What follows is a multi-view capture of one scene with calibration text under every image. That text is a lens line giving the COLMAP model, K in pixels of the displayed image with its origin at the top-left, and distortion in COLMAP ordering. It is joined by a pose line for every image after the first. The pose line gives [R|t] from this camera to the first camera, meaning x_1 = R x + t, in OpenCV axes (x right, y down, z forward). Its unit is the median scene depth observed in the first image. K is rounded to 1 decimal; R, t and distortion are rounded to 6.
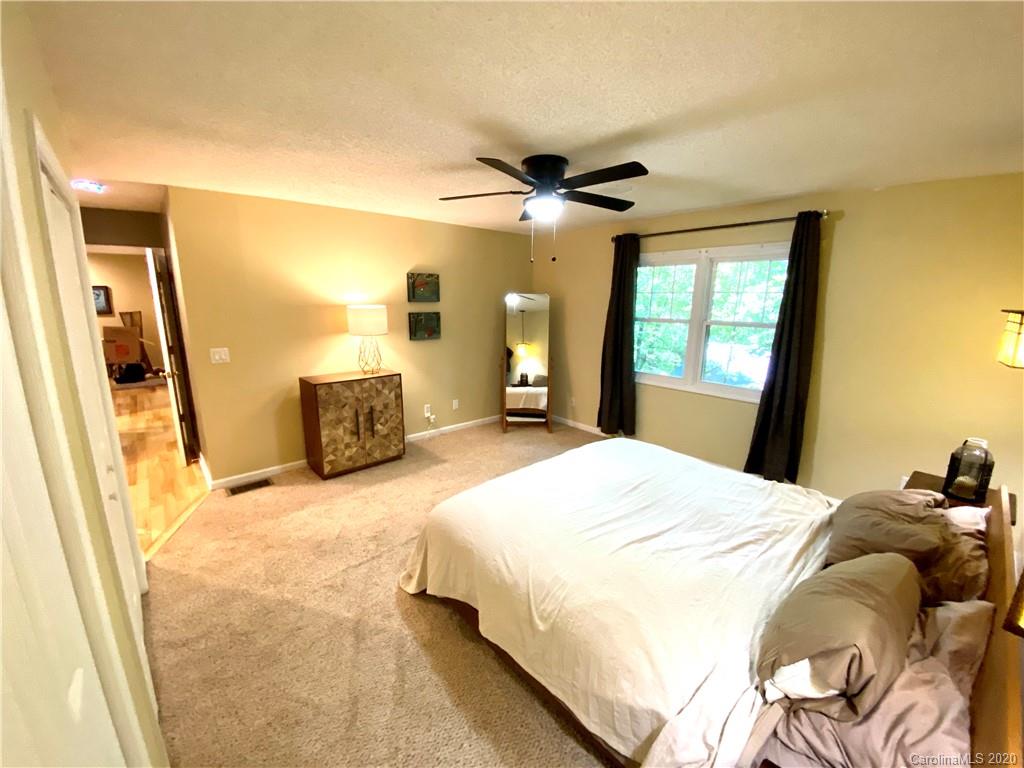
lens RADIAL K [[412.2, 0, 507.7], [0, 412.2, 386.5], [0, 0, 1]] dist [0.057610, -0.045869]
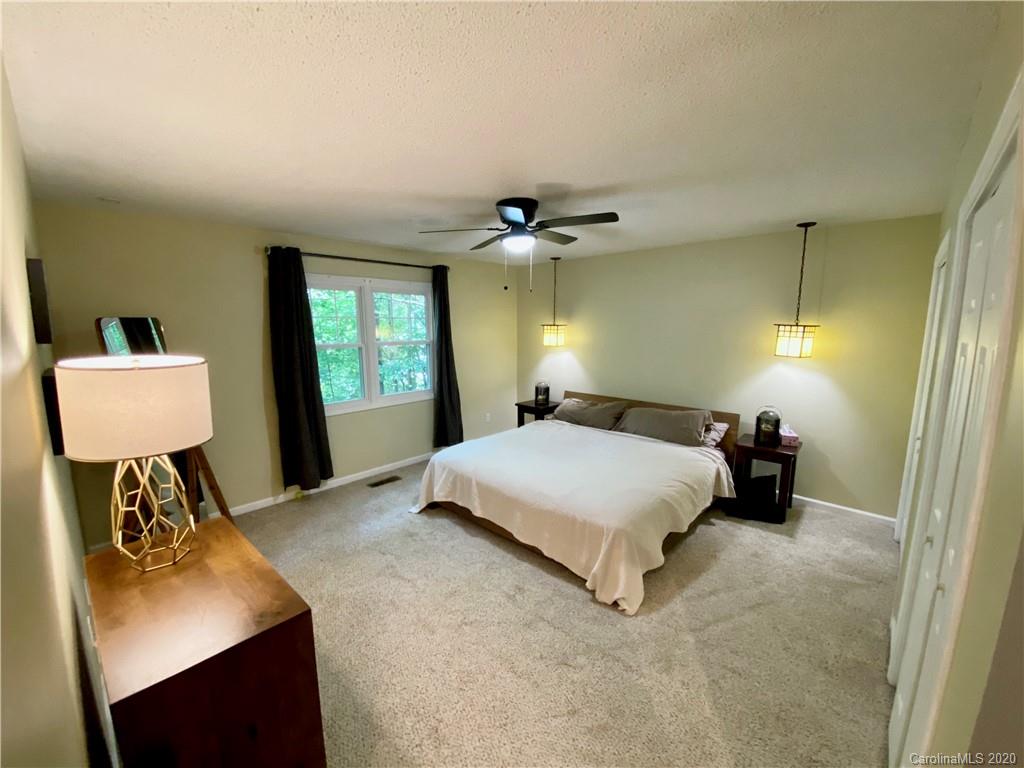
lens RADIAL K [[412.2, 0, 507.7], [0, 412.2, 386.5], [0, 0, 1]] dist [0.057610, -0.045869]
pose [[-0.082991, -0.165190, 0.982764, -0.844998], [0.216834, 0.959546, 0.179598, -0.209682], [-0.972674, 0.228002, -0.043815, 0.918856]]
